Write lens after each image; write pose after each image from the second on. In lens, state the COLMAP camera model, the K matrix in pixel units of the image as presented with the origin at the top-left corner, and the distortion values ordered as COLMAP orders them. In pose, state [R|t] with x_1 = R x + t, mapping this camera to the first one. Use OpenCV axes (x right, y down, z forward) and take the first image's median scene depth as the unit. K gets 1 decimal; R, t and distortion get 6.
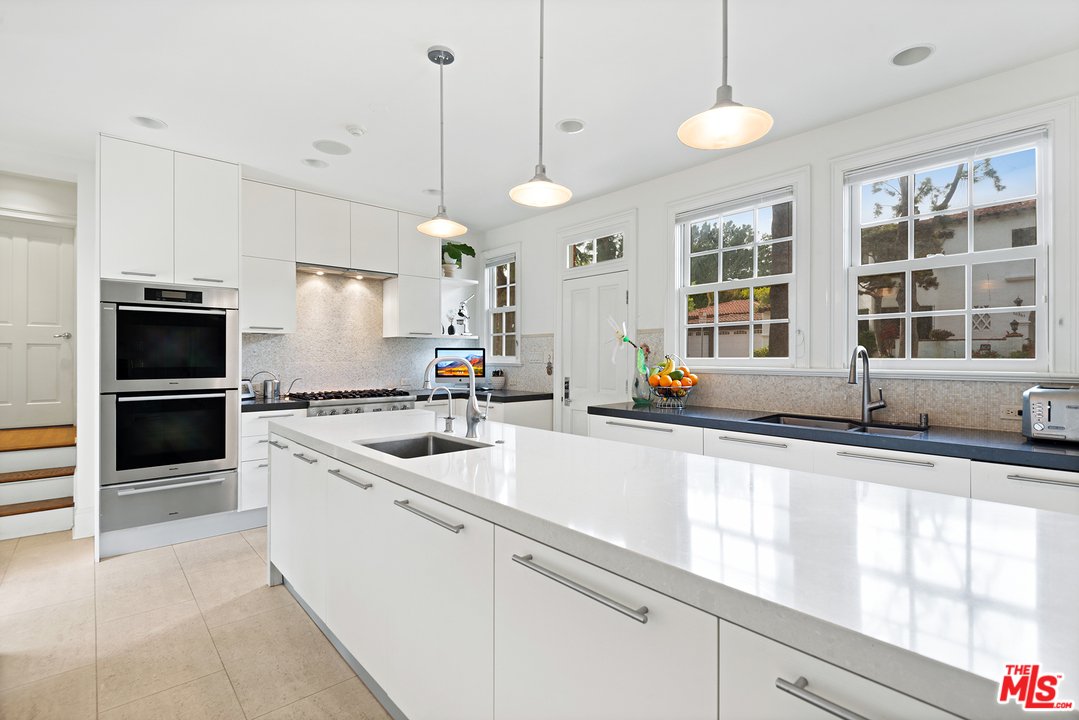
lens RADIAL K [[494.7, 0, 533.2], [0, 494.7, 364.2], [0, 0, 1]] dist [0.002909, 0.000874]
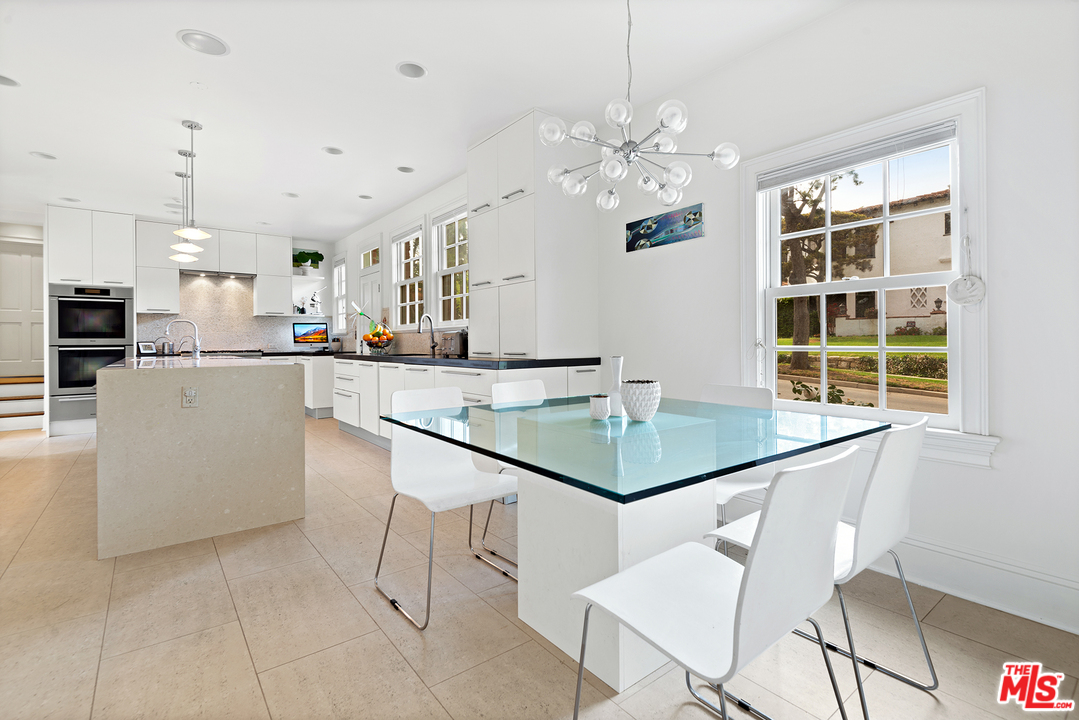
lens RADIAL K [[494.7, 0, 541.7], [0, 494.7, 350.3], [0, 0, 1]] dist [0.002909, 0.000874]
pose [[0.998416, -0.008984, -0.055548, 0.772812], [0.009028, 0.999959, 0.000544, 0.067196], [0.055541, -0.001044, 0.998456, -0.541238]]
